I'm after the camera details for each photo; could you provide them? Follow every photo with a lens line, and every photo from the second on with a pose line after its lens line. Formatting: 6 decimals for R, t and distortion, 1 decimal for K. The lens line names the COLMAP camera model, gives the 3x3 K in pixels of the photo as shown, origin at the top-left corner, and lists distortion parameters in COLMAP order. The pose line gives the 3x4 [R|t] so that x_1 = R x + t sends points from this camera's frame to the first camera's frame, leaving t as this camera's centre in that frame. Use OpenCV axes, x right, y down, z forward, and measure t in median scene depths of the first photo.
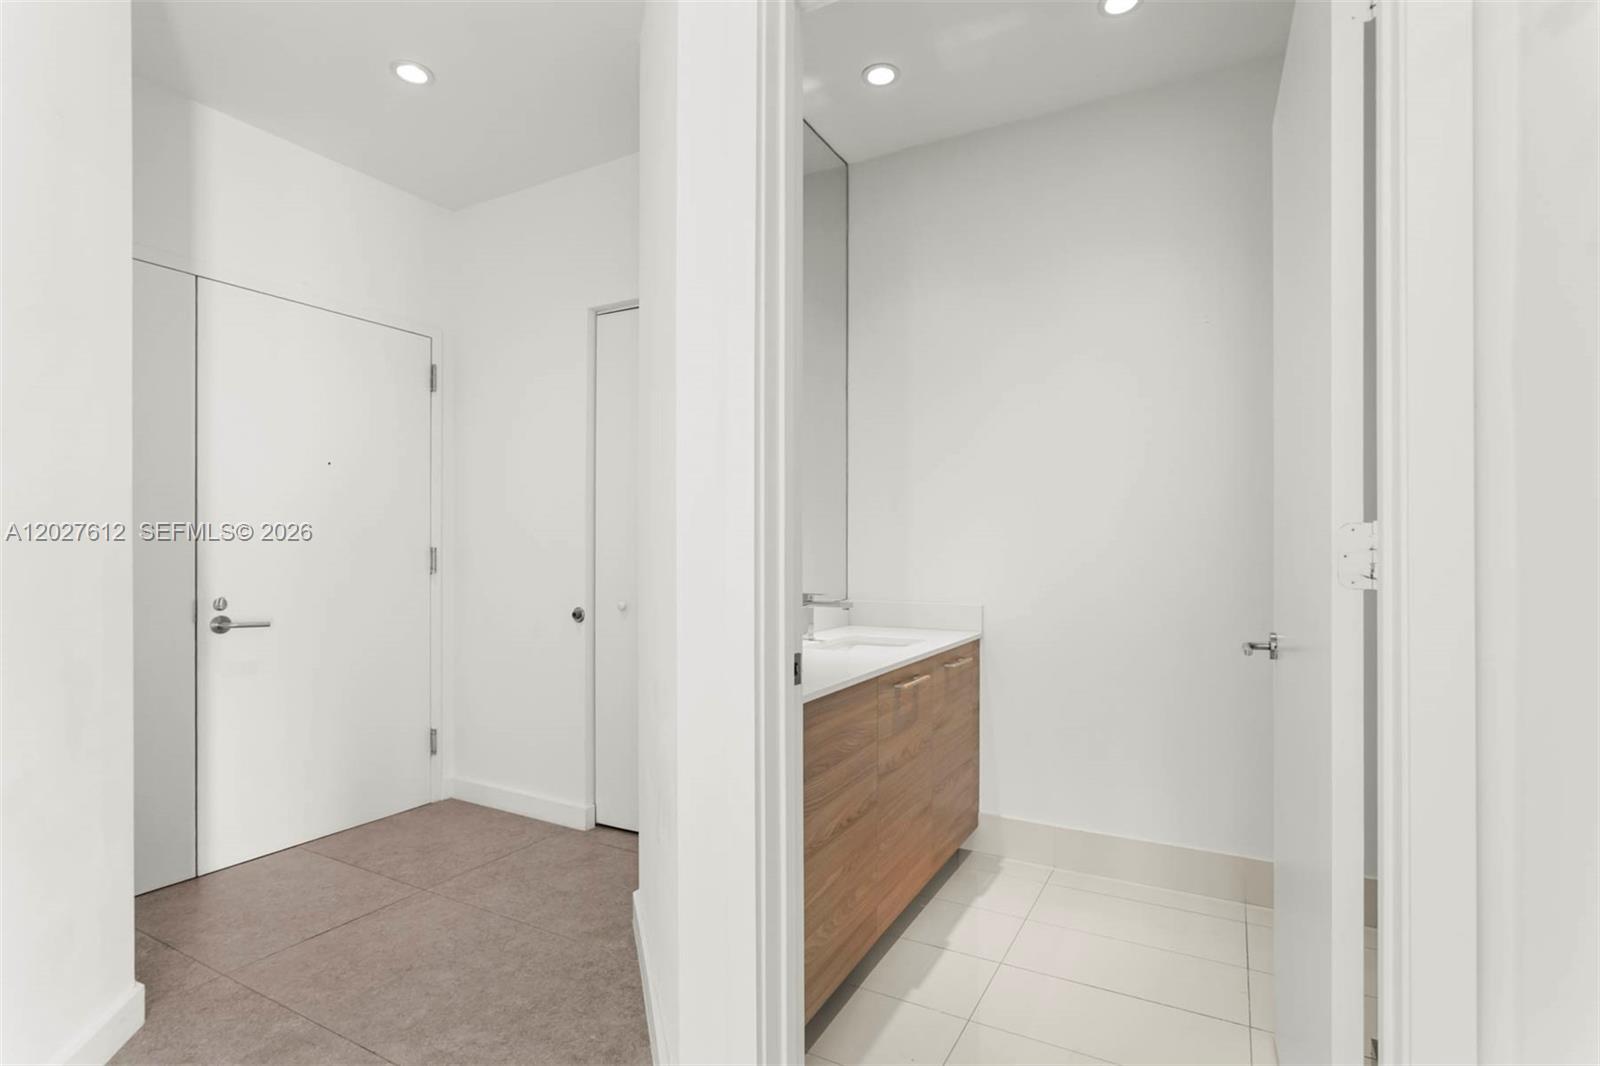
lens RADIAL K [[780.2, 0, 806.7], [0, 780.2, 538.3], [0, 0, 1]] dist [0.000174, 0.001294]
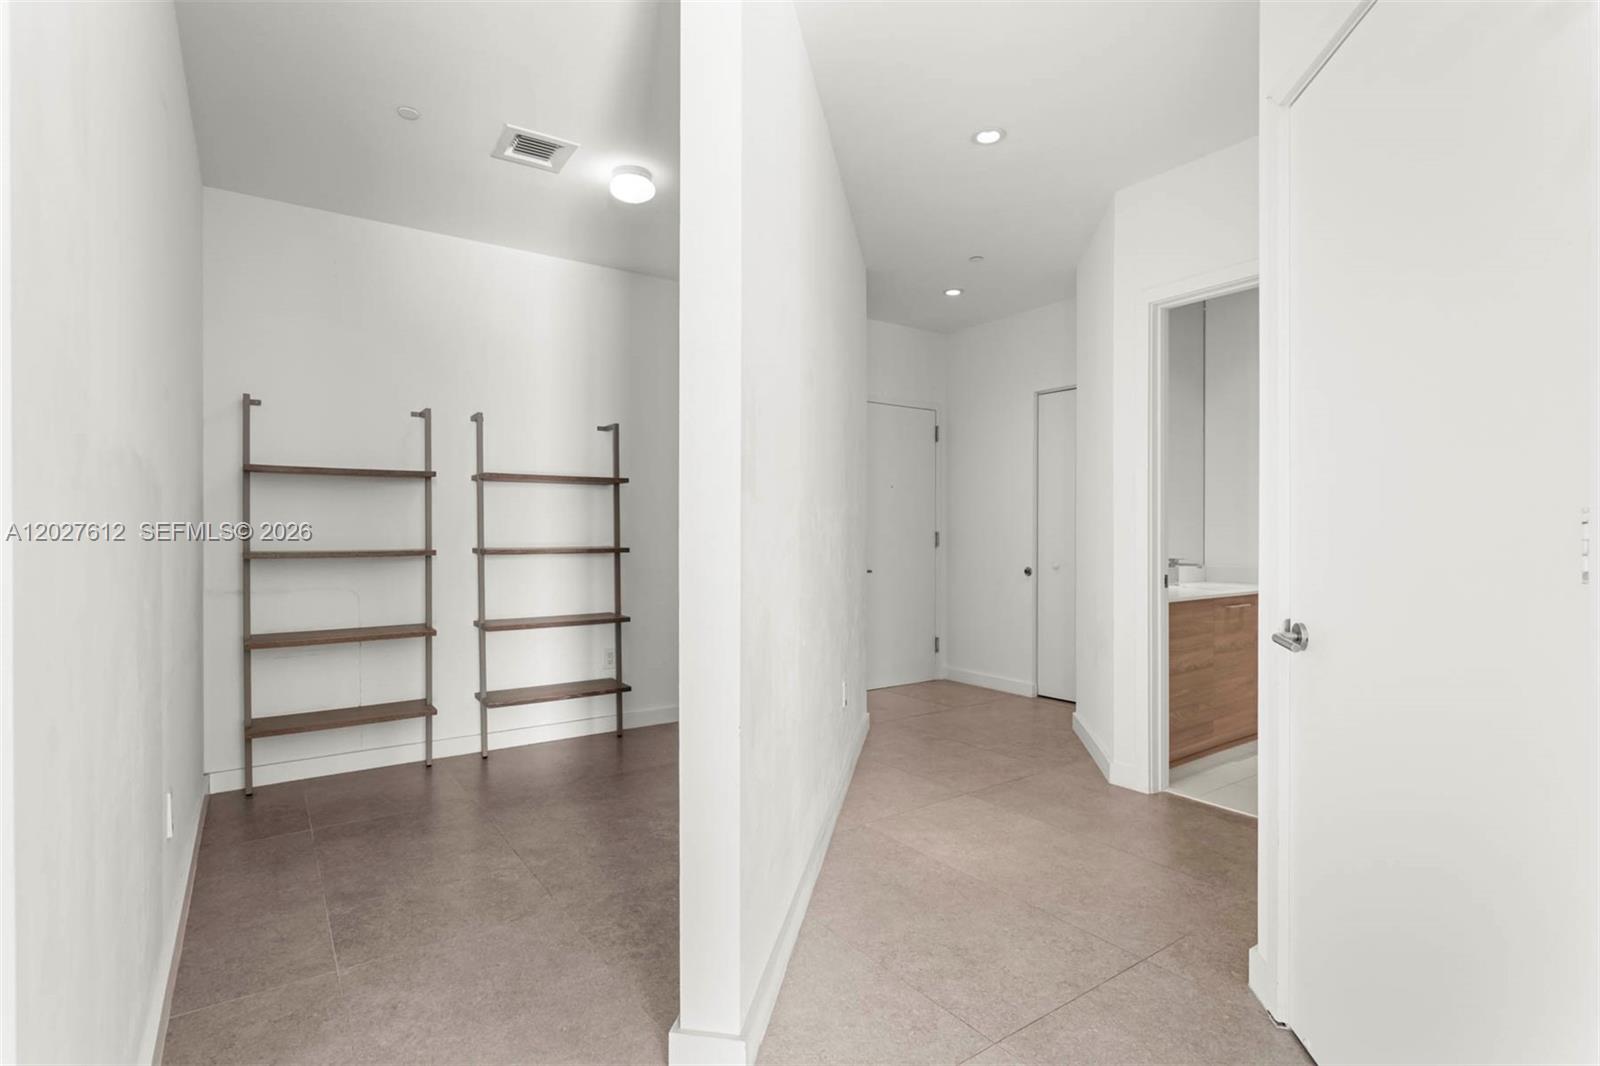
lens RADIAL K [[780.2, 0, 806.7], [0, 780.2, 538.3], [0, 0, 1]] dist [0.000174, 0.001294]
pose [[0.898290, 0.001329, -0.439402, 0.030138], [0.007287, 0.999813, 0.017921, -0.010971], [0.439343, -0.019300, 0.898112, -0.970681]]
